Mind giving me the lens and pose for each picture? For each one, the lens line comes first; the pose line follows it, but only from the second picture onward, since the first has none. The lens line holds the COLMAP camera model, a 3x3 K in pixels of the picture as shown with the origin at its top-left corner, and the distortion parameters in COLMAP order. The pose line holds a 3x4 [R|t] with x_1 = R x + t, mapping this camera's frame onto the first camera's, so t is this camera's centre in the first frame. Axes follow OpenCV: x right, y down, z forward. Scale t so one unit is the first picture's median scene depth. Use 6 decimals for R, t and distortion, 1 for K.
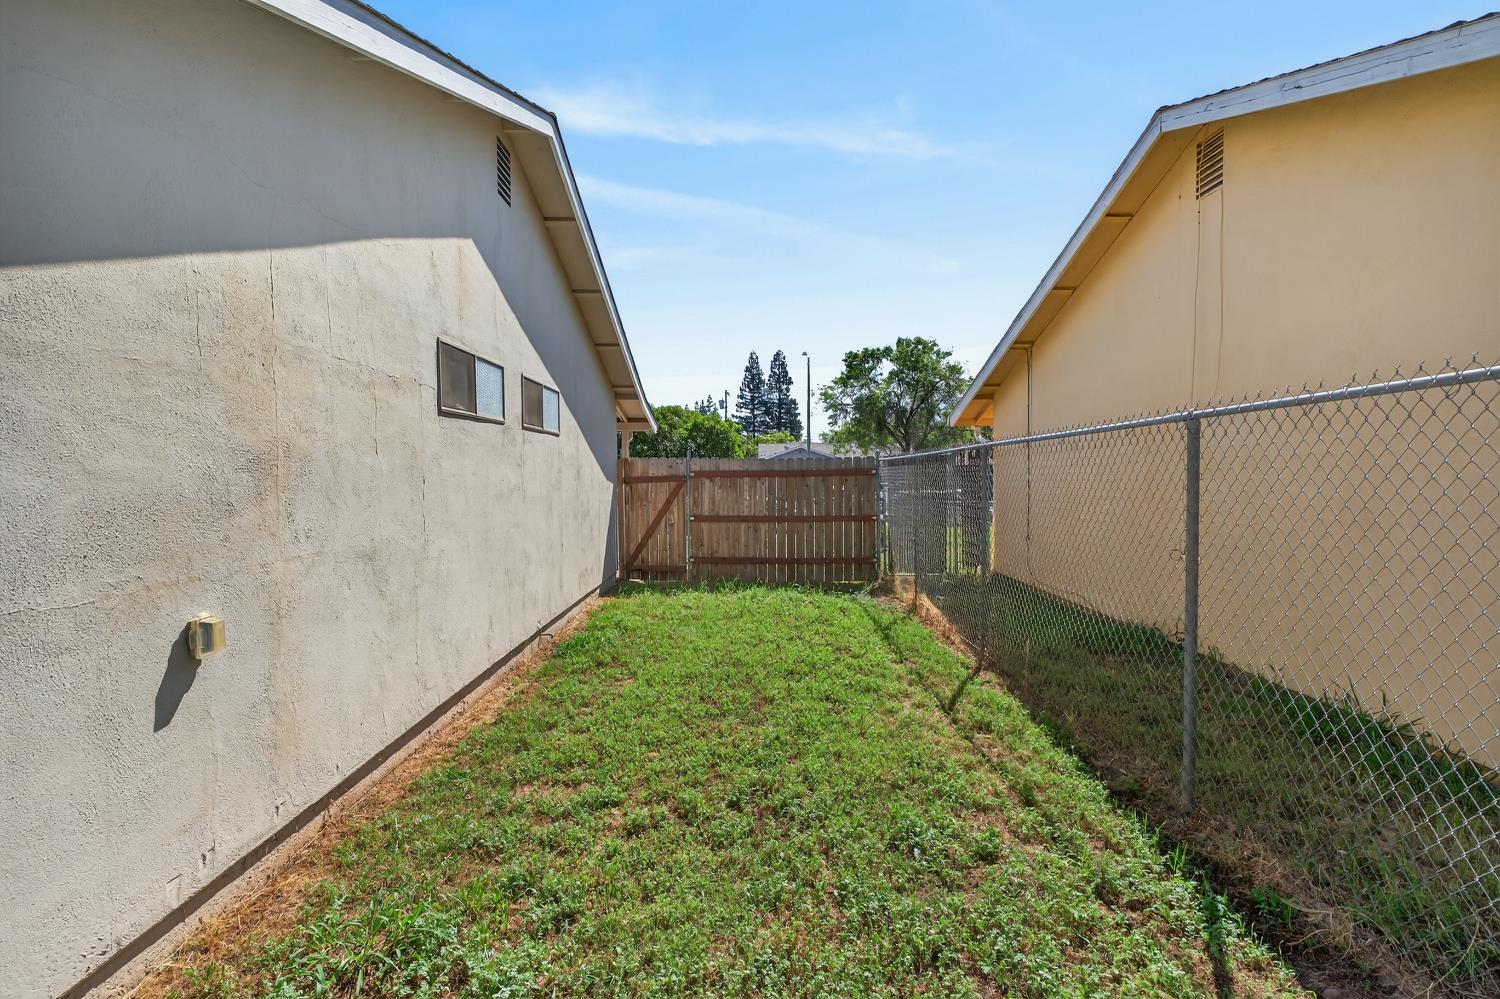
lens RADIAL K [[679.6, 0, 749.9], [0, 679.6, 497.5], [0, 0, 1]] dist [0.001825, 0.000872]
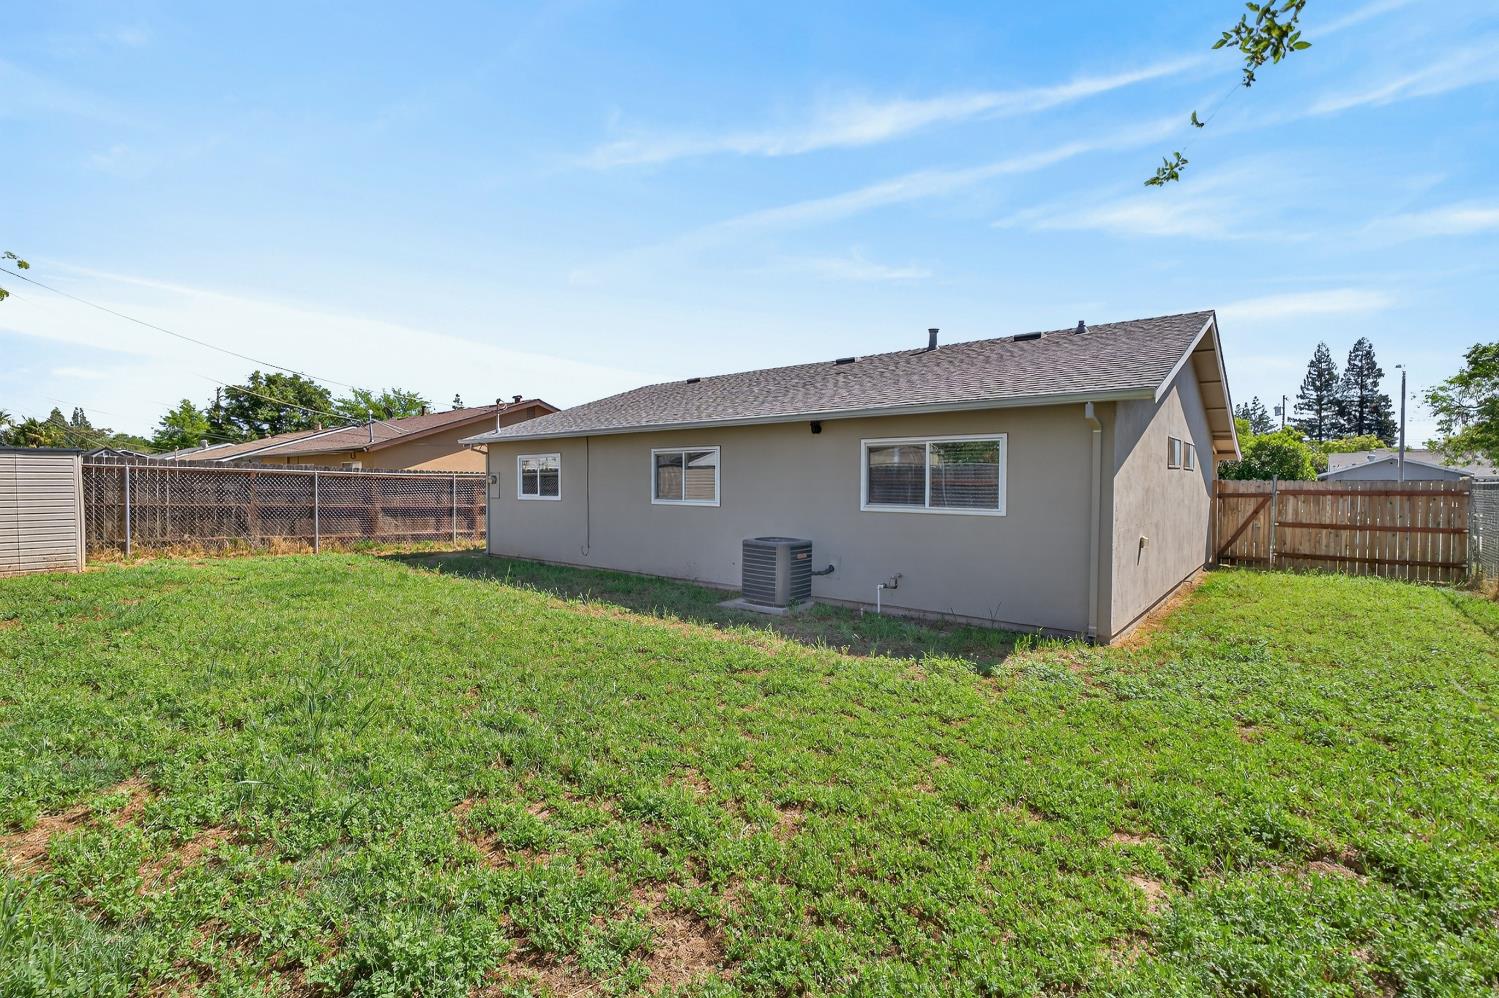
lens RADIAL K [[679.1, 0, 751.1], [0, 679.1, 497.0], [0, 0, 1]] dist [0.001825, 0.000872]
pose [[0.775001, 0.024411, -0.631488, -0.012012], [-0.030513, 0.999534, 0.001190, 0.001823], [0.631223, 0.018347, 0.775385, -0.223710]]
